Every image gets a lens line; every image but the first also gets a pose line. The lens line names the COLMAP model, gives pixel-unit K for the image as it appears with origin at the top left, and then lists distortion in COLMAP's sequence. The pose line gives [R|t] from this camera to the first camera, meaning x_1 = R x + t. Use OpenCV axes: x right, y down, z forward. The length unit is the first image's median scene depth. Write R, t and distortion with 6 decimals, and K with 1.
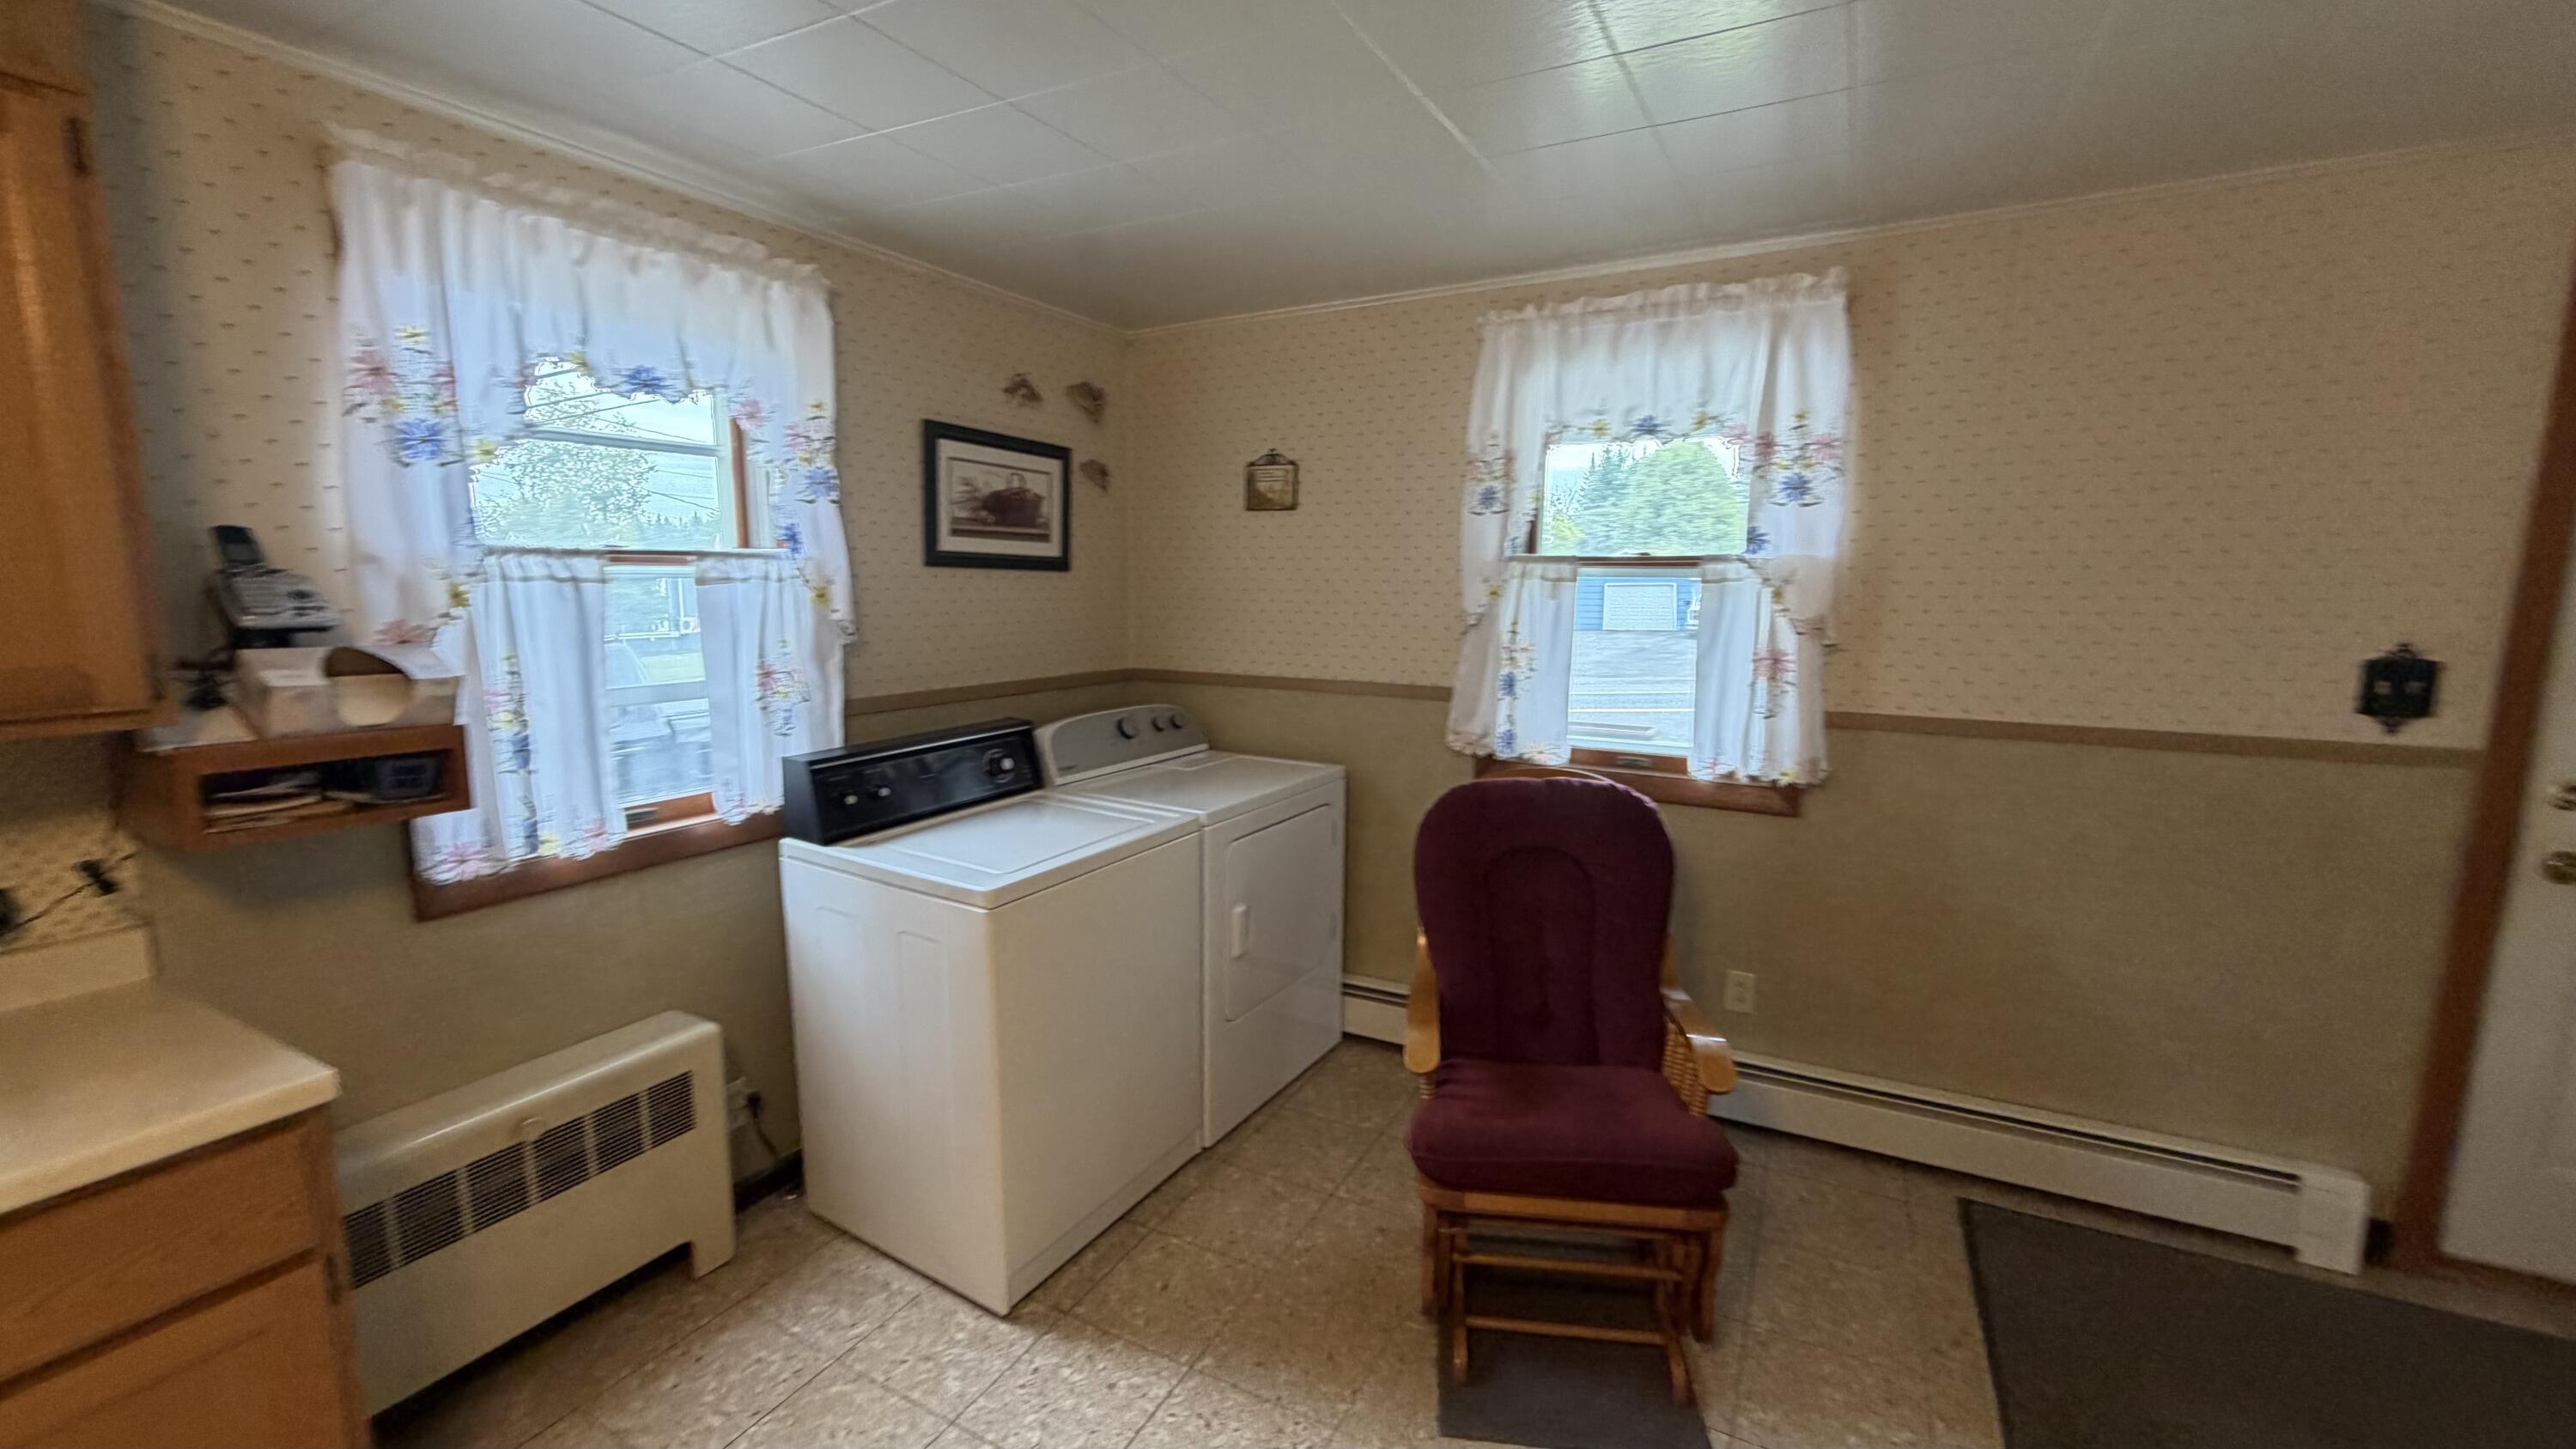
lens RADIAL K [[1022.1, 0, 1275.1], [0, 1022.1, 723.6], [0, 0, 1]] dist [-0.002322, 0.000536]
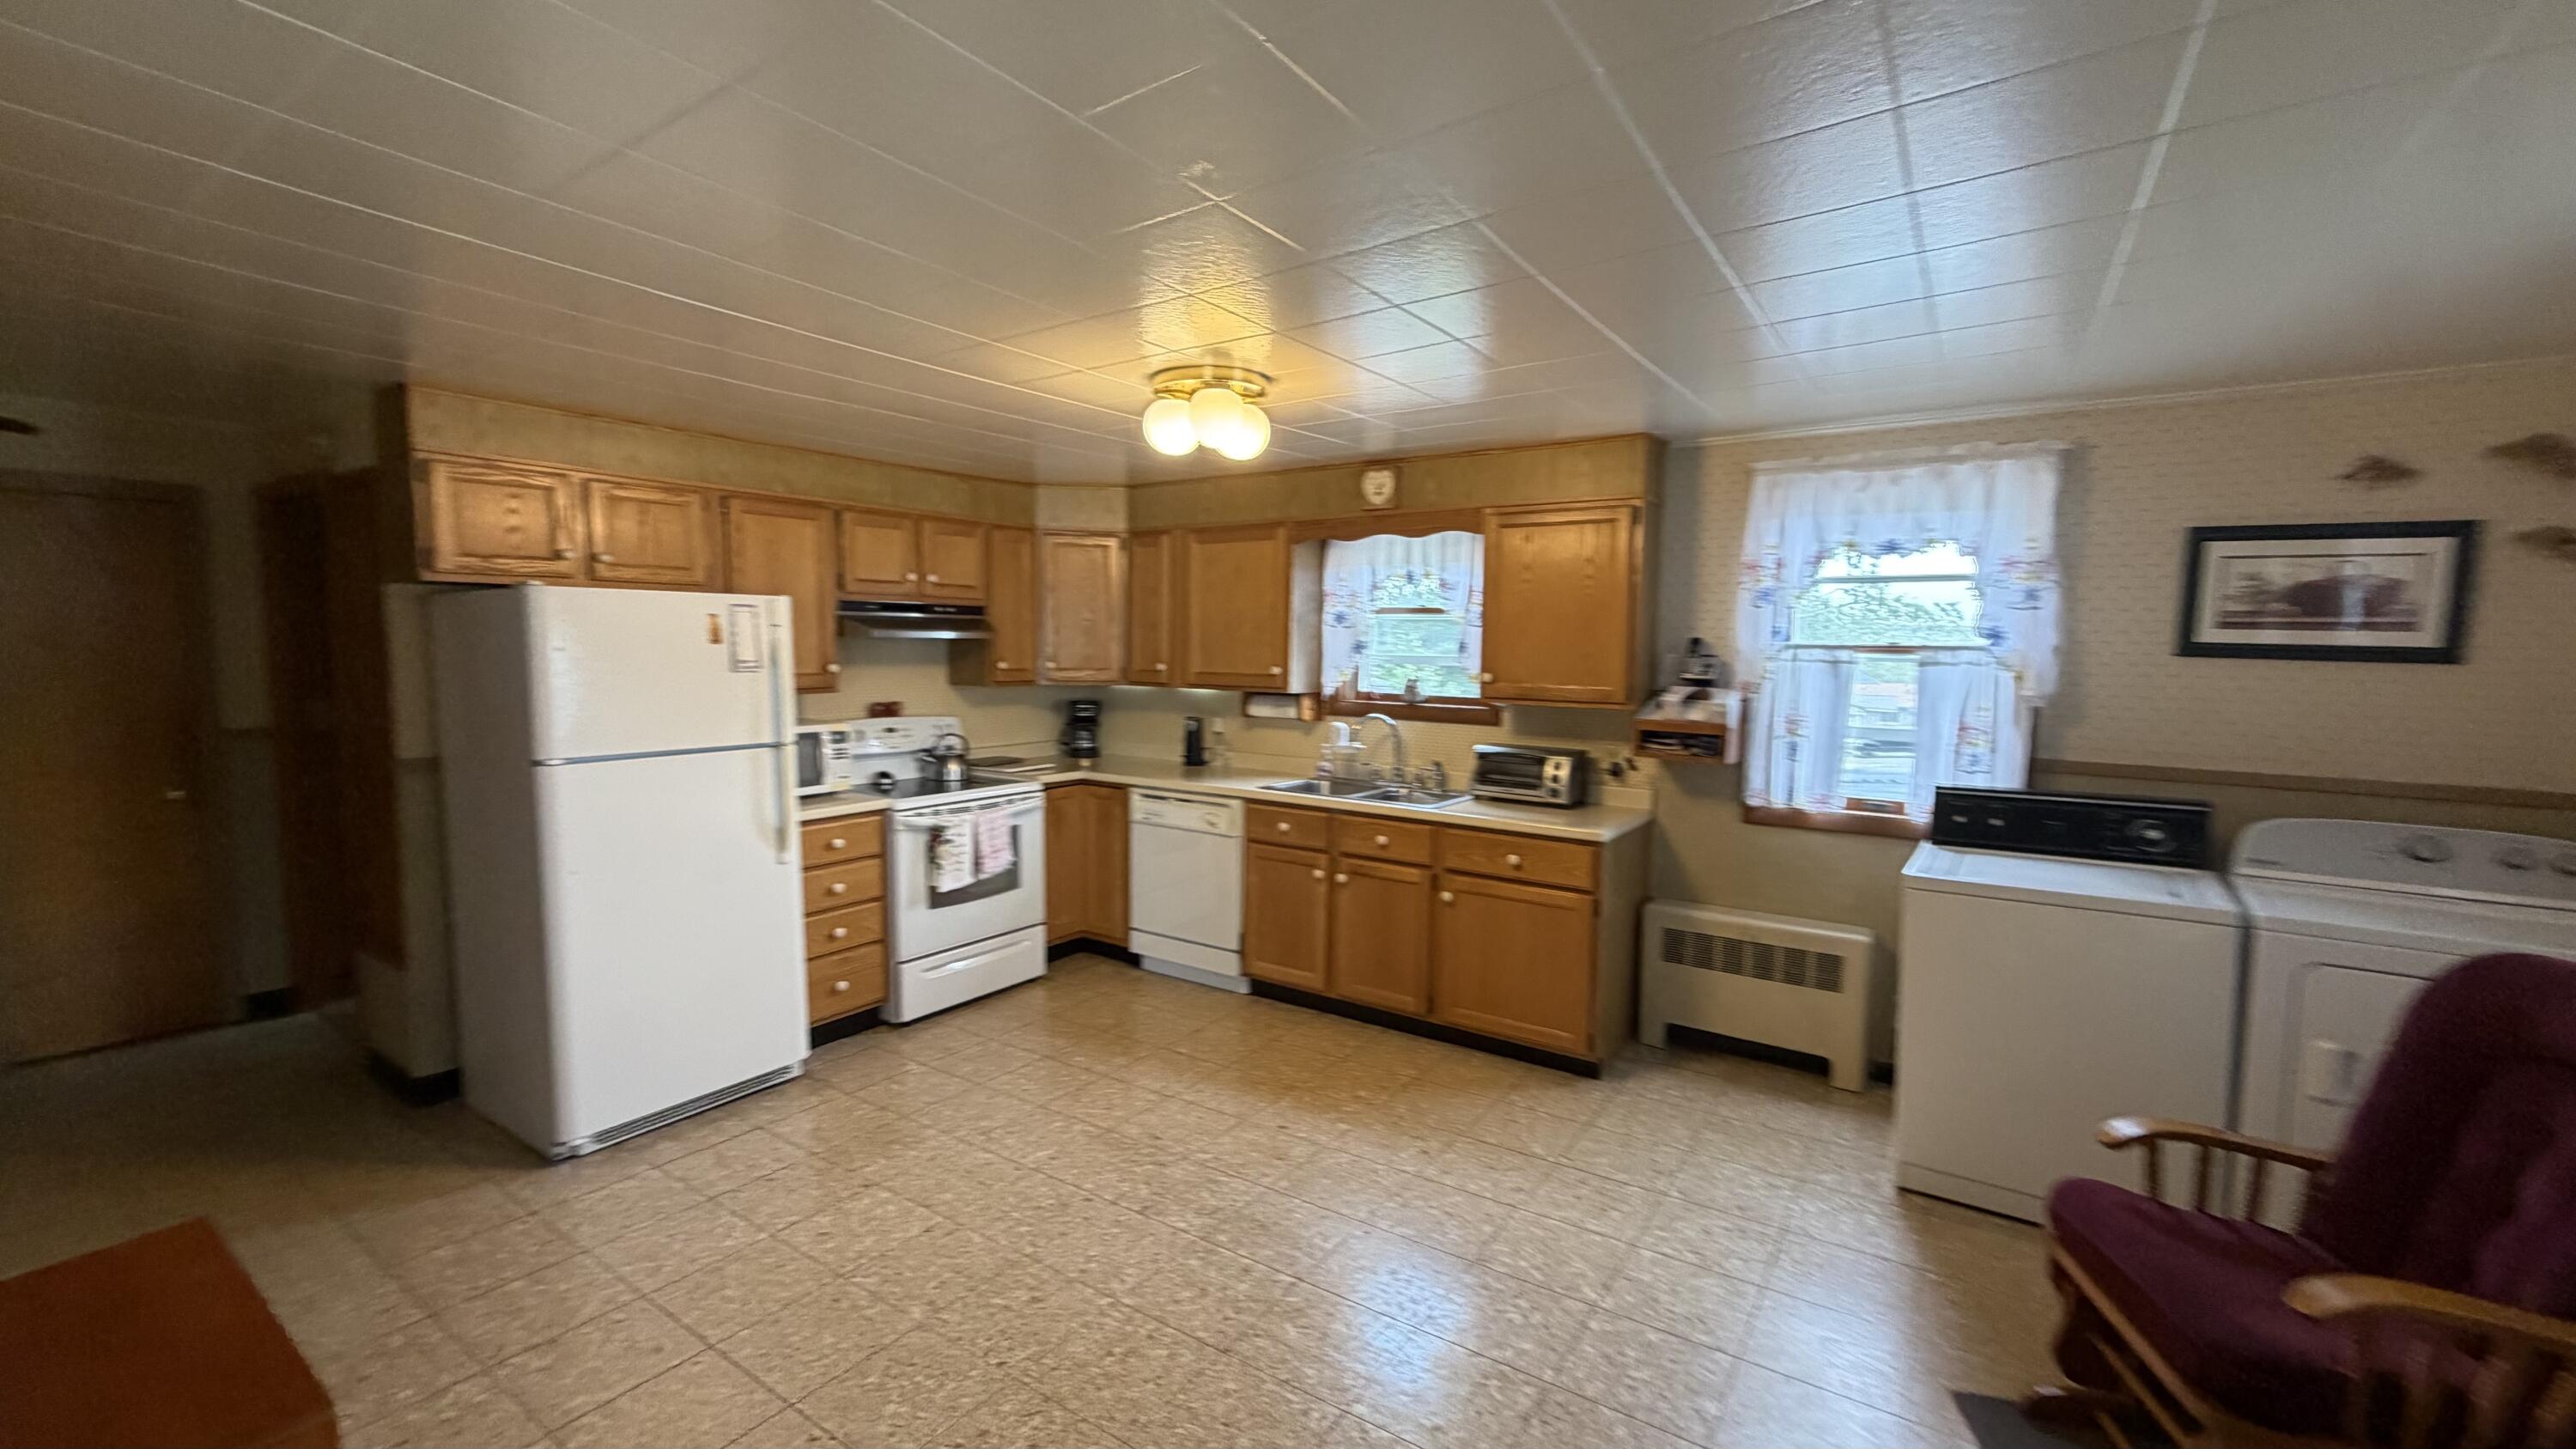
lens RADIAL K [[1022.1, 0, 1284.0], [0, 1022.1, 725.5], [0, 0, 1]] dist [-0.002322, 0.000536]
pose [[-0.093224, 0.074930, -0.992822, 1.162866], [-0.154587, 0.983982, 0.088778, -0.037119], [0.983571, 0.161753, -0.080148, 0.186970]]
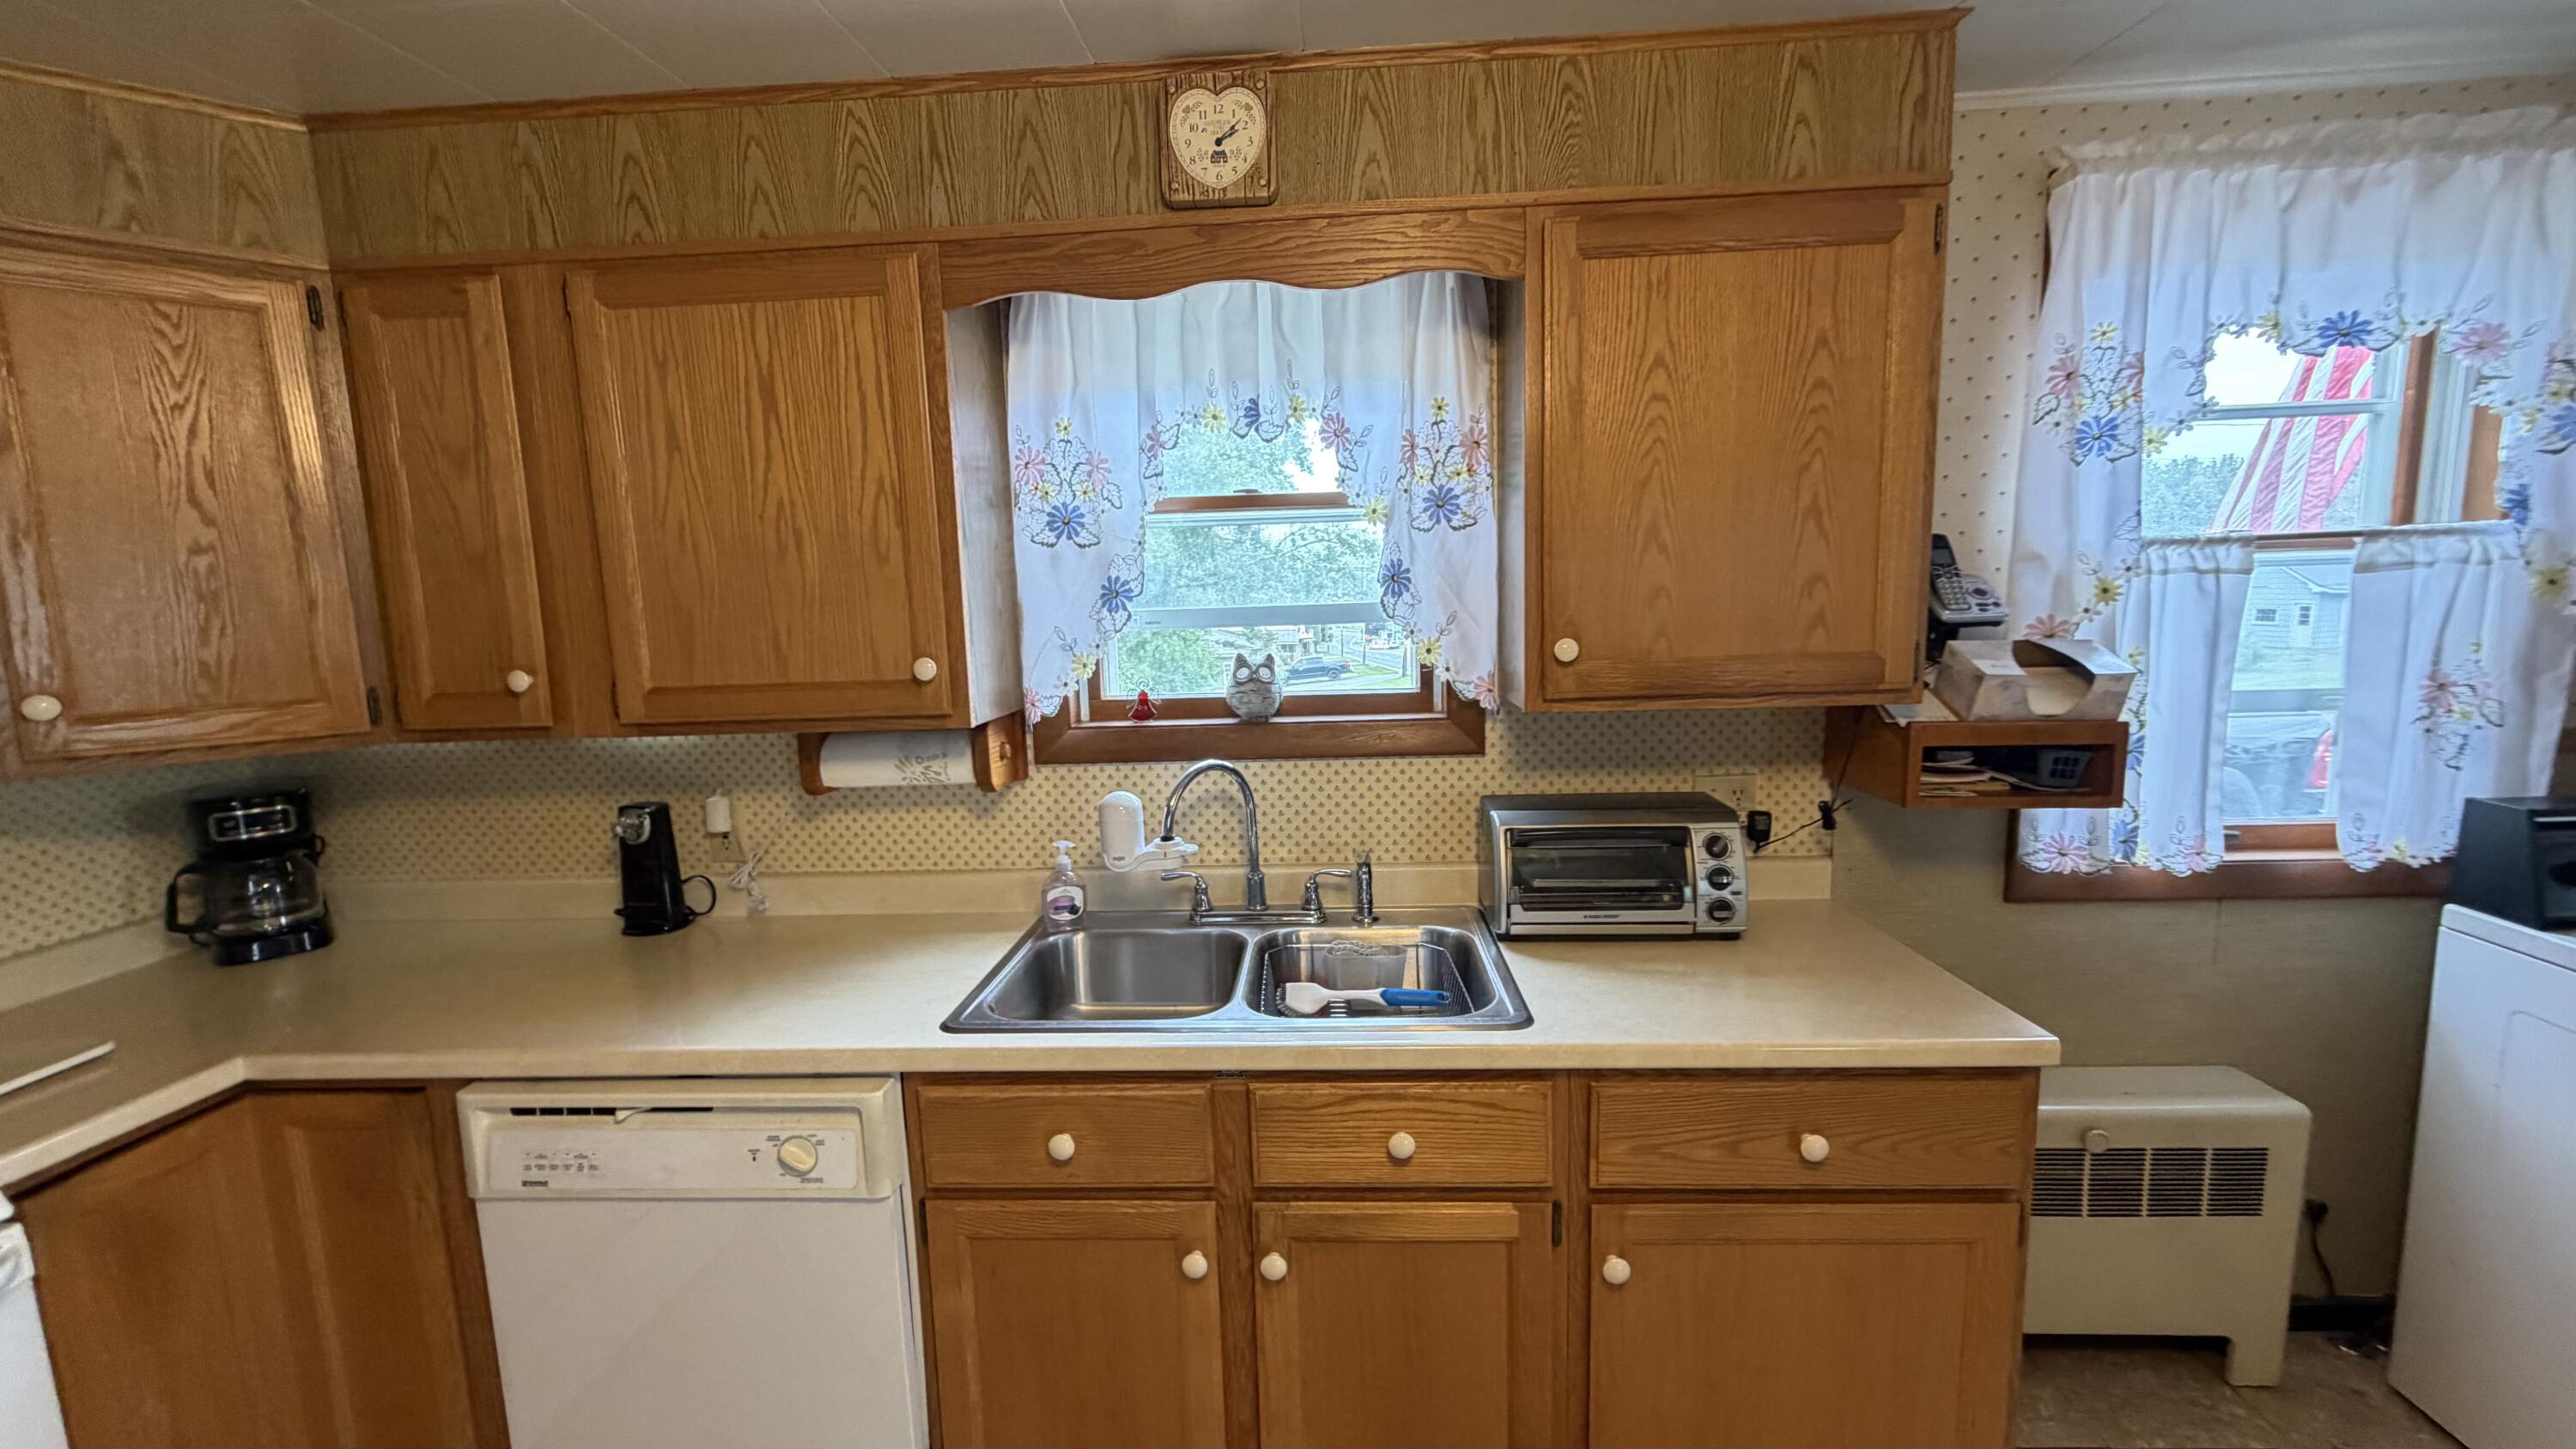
lens RADIAL K [[1022.1, 0, 1285.6], [0, 1022.1, 726.2], [0, 0, 1]] dist [-0.002322, 0.000536]
pose [[0.438056, 0.097709, -0.893622, -0.214115], [-0.091513, 0.993758, 0.063798, 0.013277], [0.894278, 0.053831, 0.444263, -0.127224]]
